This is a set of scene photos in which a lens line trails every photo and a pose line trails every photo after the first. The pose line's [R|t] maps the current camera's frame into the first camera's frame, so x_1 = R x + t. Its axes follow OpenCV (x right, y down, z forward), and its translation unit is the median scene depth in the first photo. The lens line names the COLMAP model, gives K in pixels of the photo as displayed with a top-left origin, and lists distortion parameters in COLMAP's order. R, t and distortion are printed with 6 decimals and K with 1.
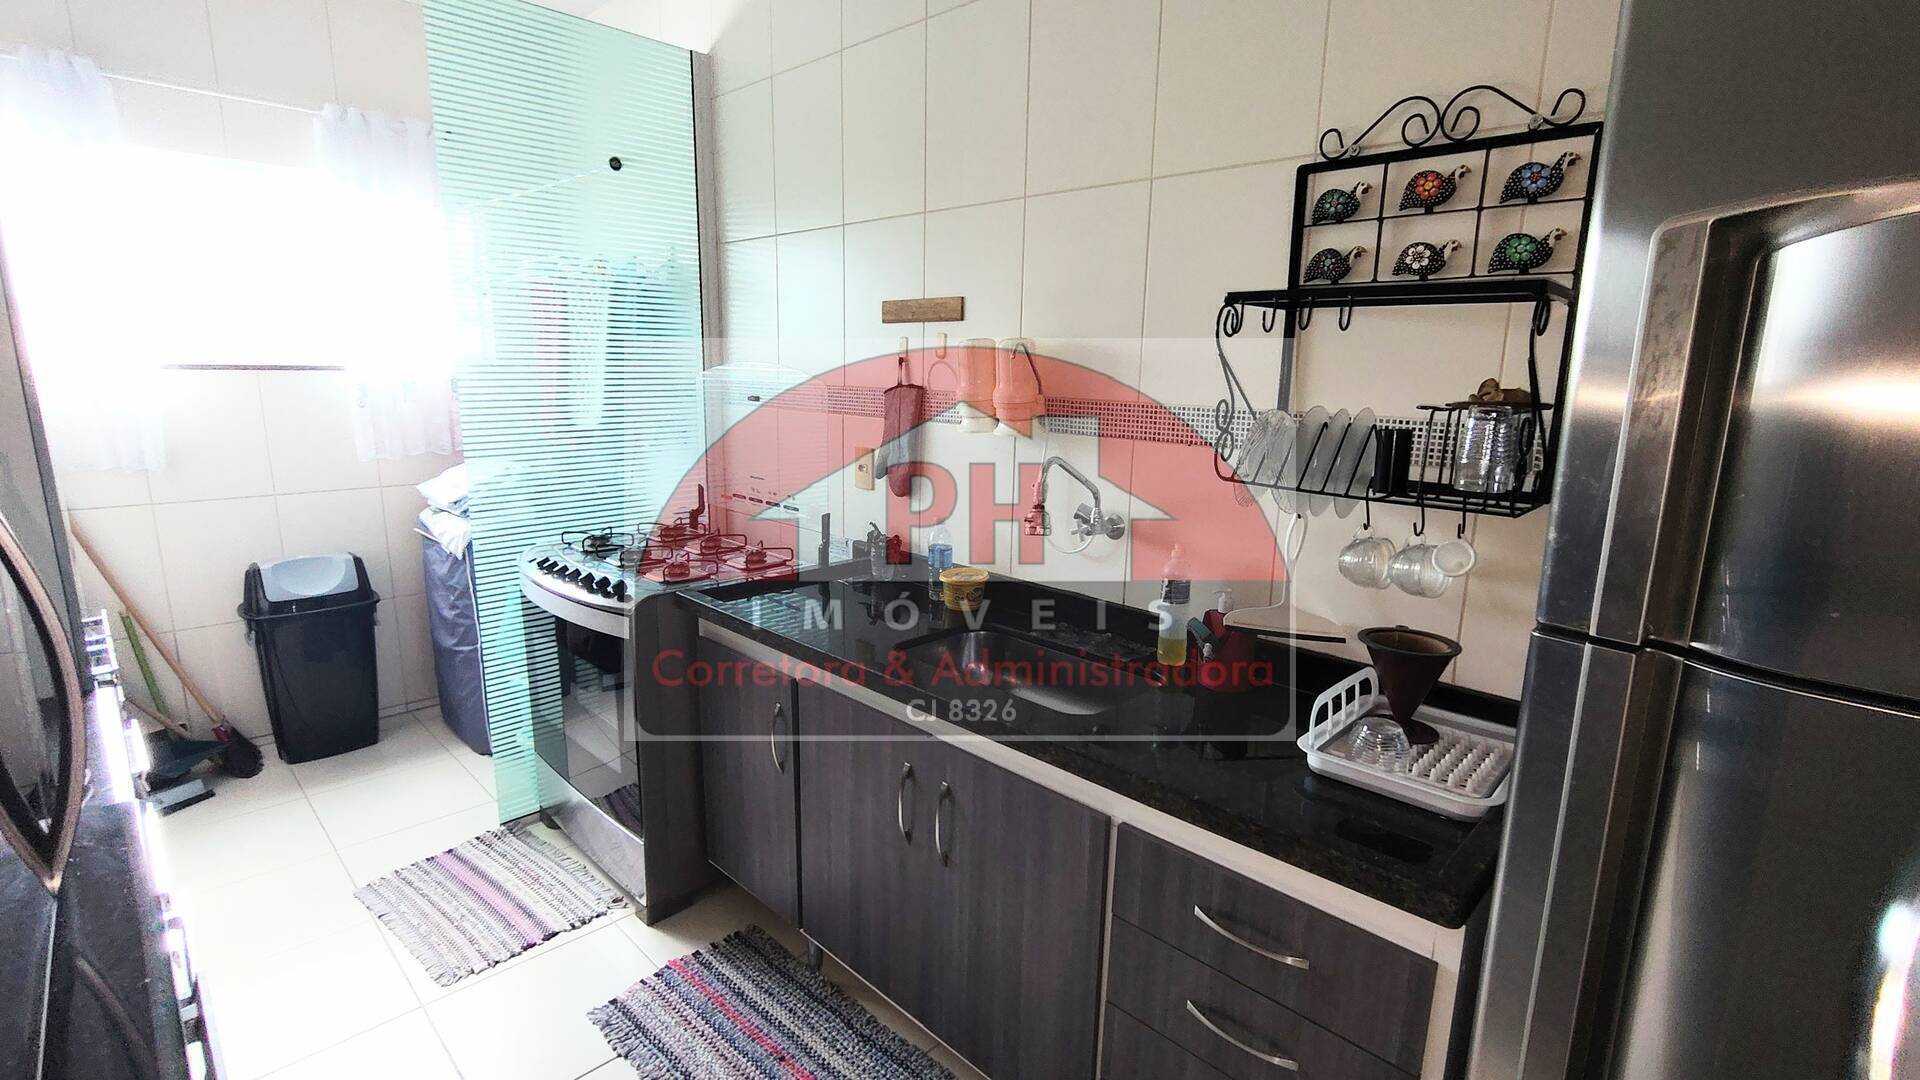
lens RADIAL K [[881.2, 0, 969.6], [0, 881.2, 538.1], [0, 0, 1]] dist [-0.009368, 0.005146]
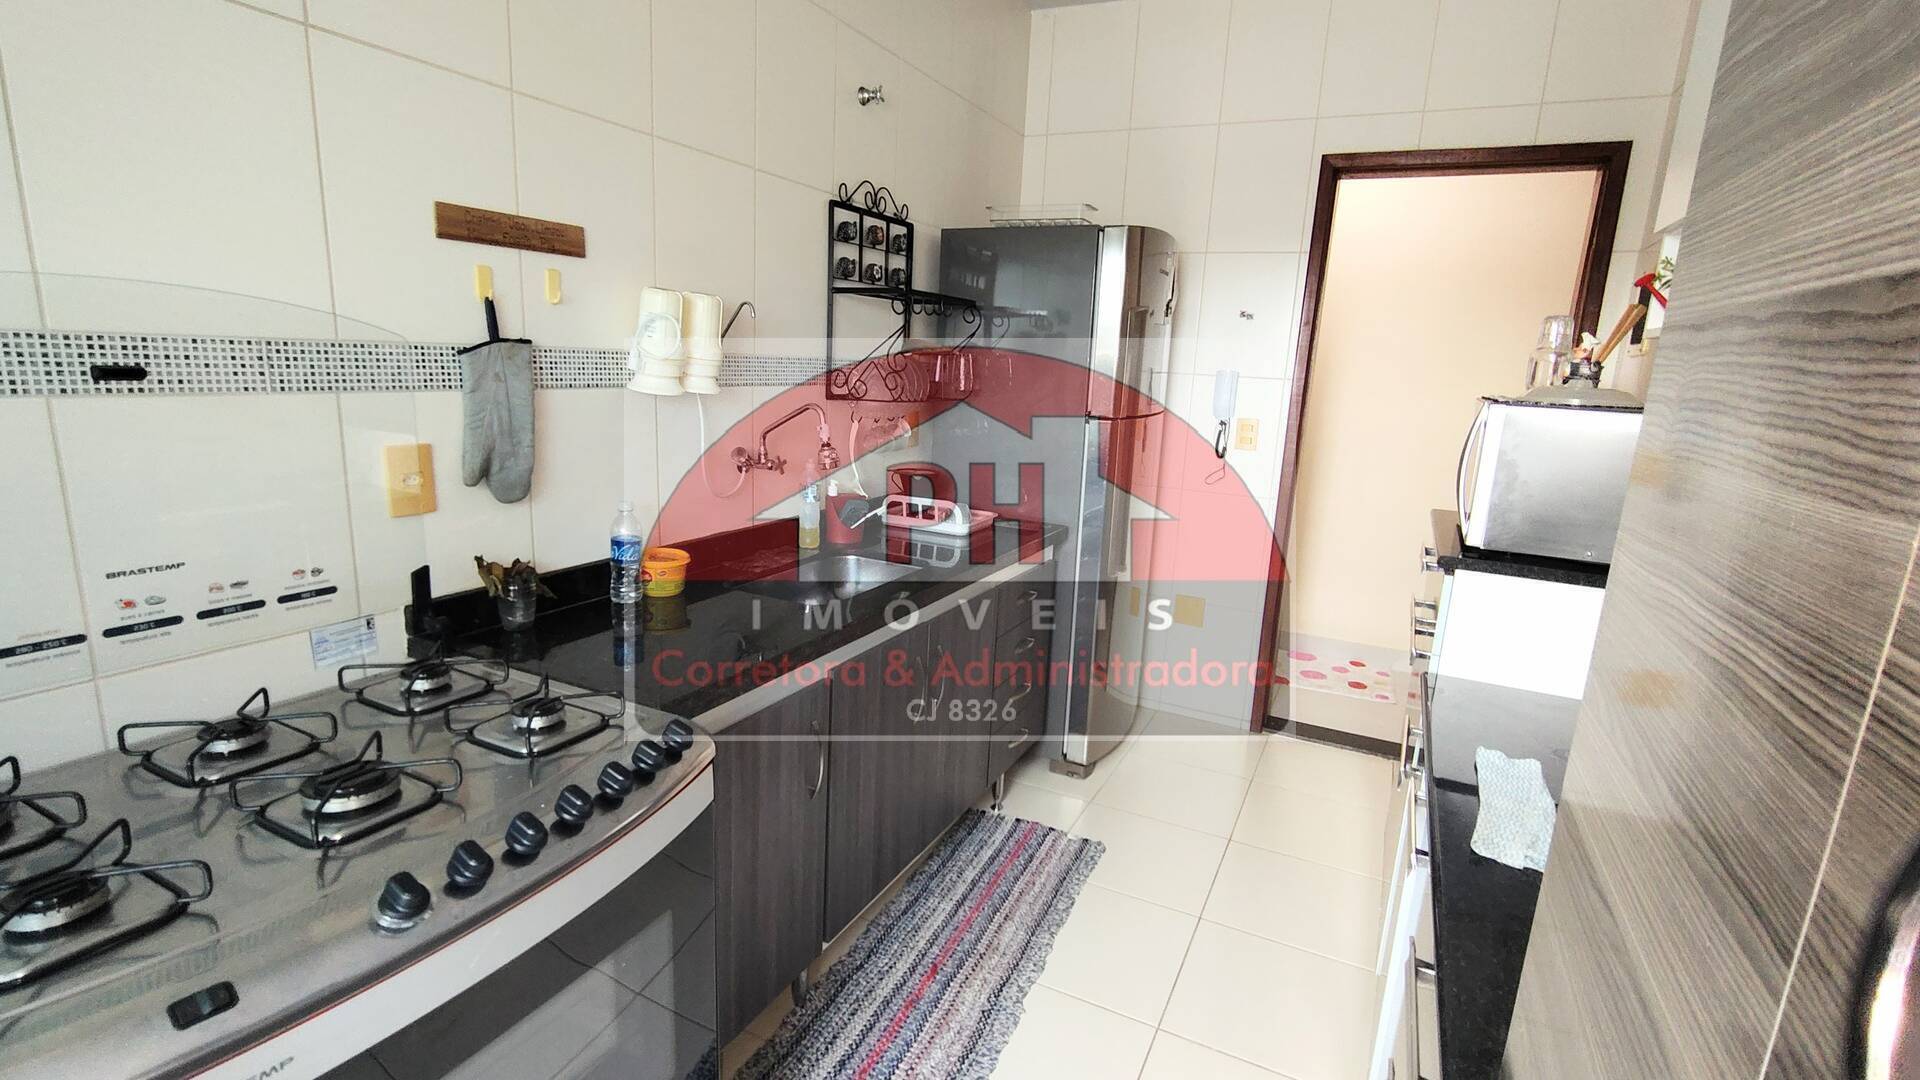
lens RADIAL K [[881.2, 0, 963.6], [0, 881.2, 541.4], [0, 0, 1]] dist [-0.009368, 0.005146]
pose [[-0.317461, -0.229950, 0.919968, -1.082221], [0.132432, 0.949894, 0.283130, -0.217466], [-0.938978, 0.211716, -0.271101, 1.126067]]
